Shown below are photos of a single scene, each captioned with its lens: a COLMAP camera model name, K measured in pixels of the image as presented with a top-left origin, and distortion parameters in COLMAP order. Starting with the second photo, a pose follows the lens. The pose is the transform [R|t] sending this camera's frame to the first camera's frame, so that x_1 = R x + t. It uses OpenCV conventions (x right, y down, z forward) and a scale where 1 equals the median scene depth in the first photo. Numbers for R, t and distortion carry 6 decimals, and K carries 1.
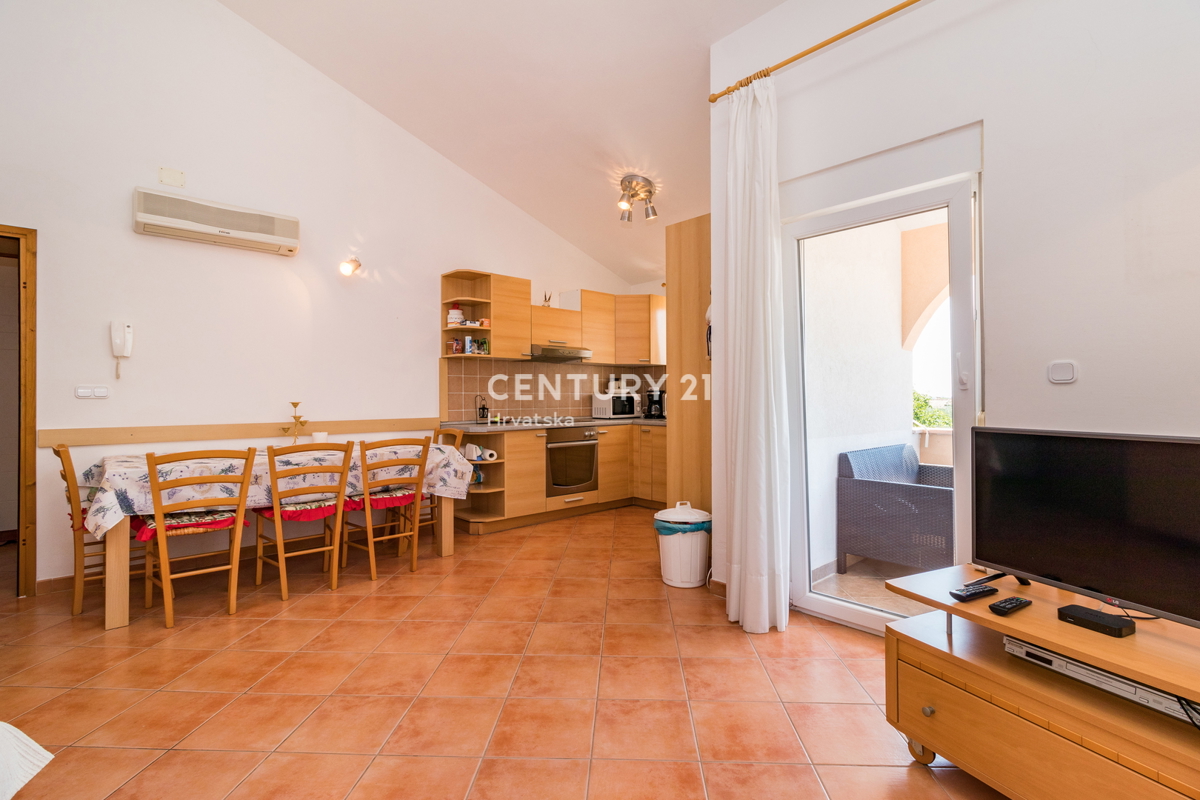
lens RADIAL K [[553.1, 0, 610.9], [0, 553.1, 392.6], [0, 0, 1]] dist [0.008670, -0.000766]
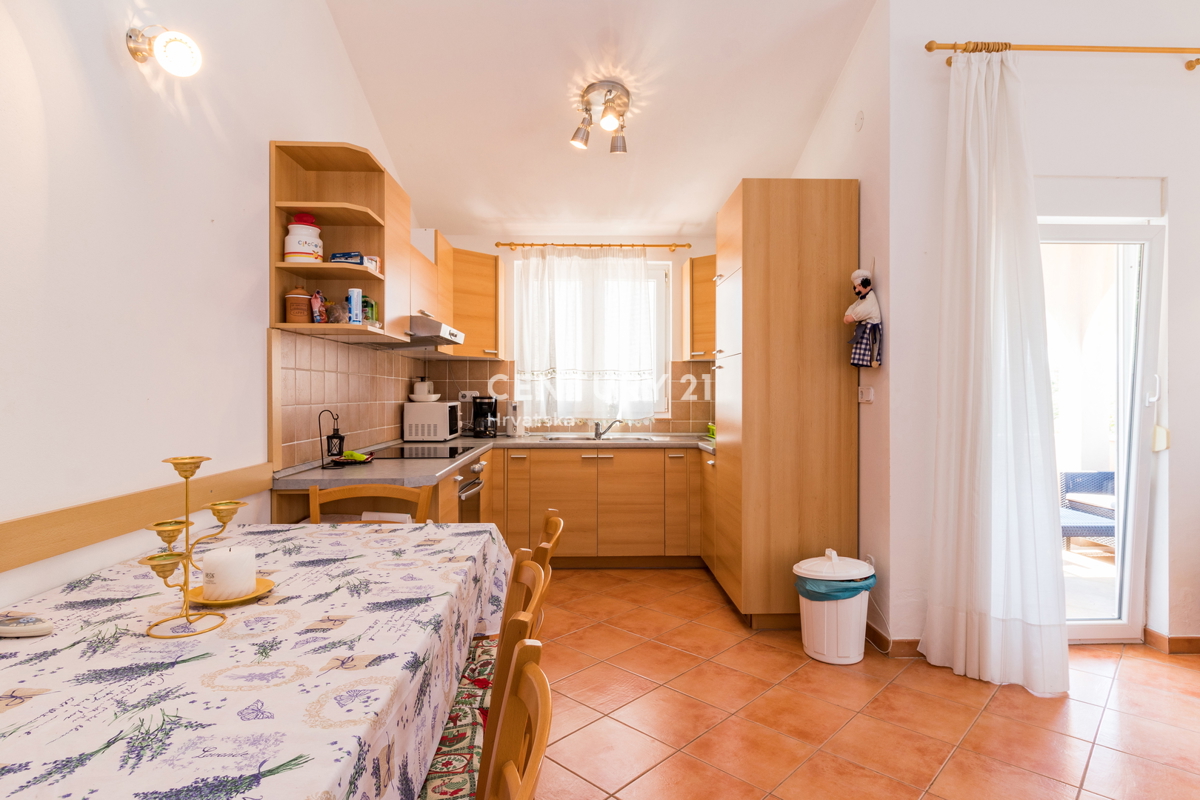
lens RADIAL K [[634.5, 0, 603.5], [0, 634.5, 392.5], [0, 0, 1]] dist [-0.001411, 0.000993]
pose [[0.662913, 0.004146, 0.748685, -0.518884], [-0.008122, 0.999966, 0.001654, -0.014128], [-0.748653, -0.007178, 0.662924, 0.465553]]
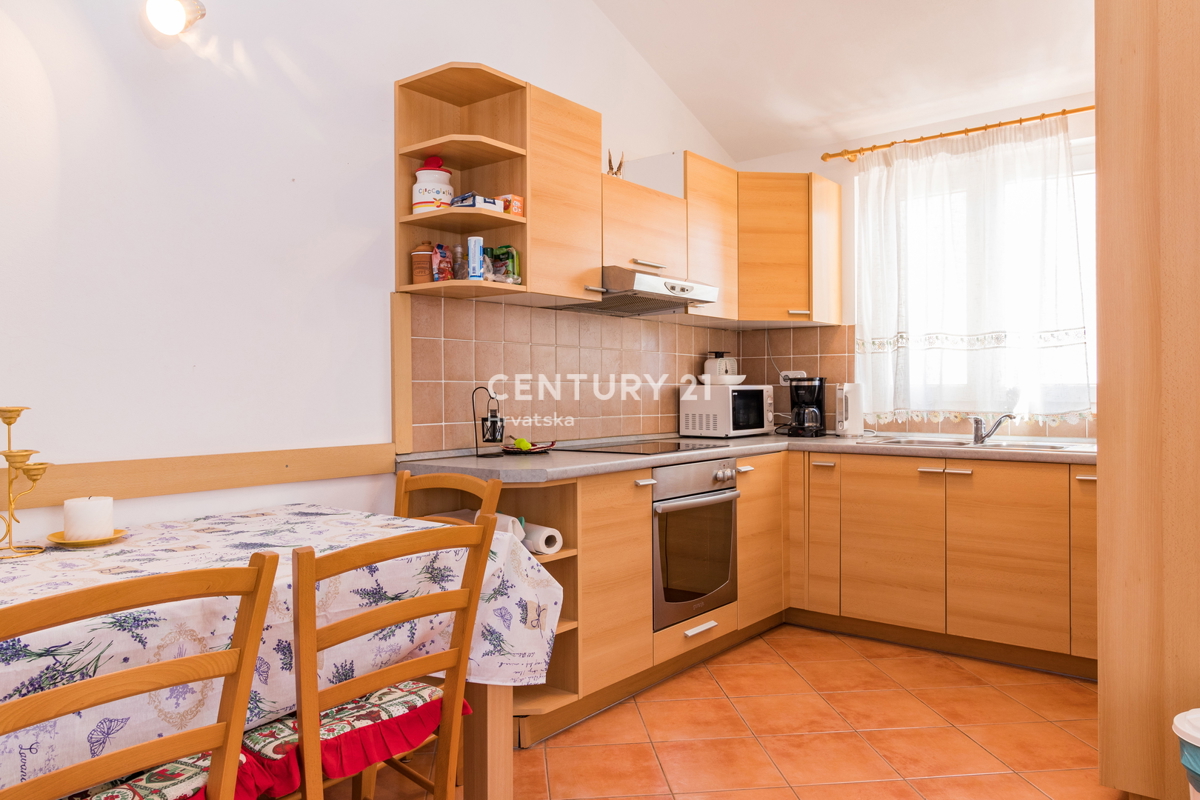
lens RADIAL K [[839.5, 0, 614.9], [0, 839.5, 387.5], [0, 0, 1]] dist [0.010801, 0.002190]
pose [[0.987833, 0.001174, 0.155513, -0.249043], [-0.001568, 0.999996, 0.002409, 0.003845], [-0.155510, -0.002623, 0.987831, 0.388062]]
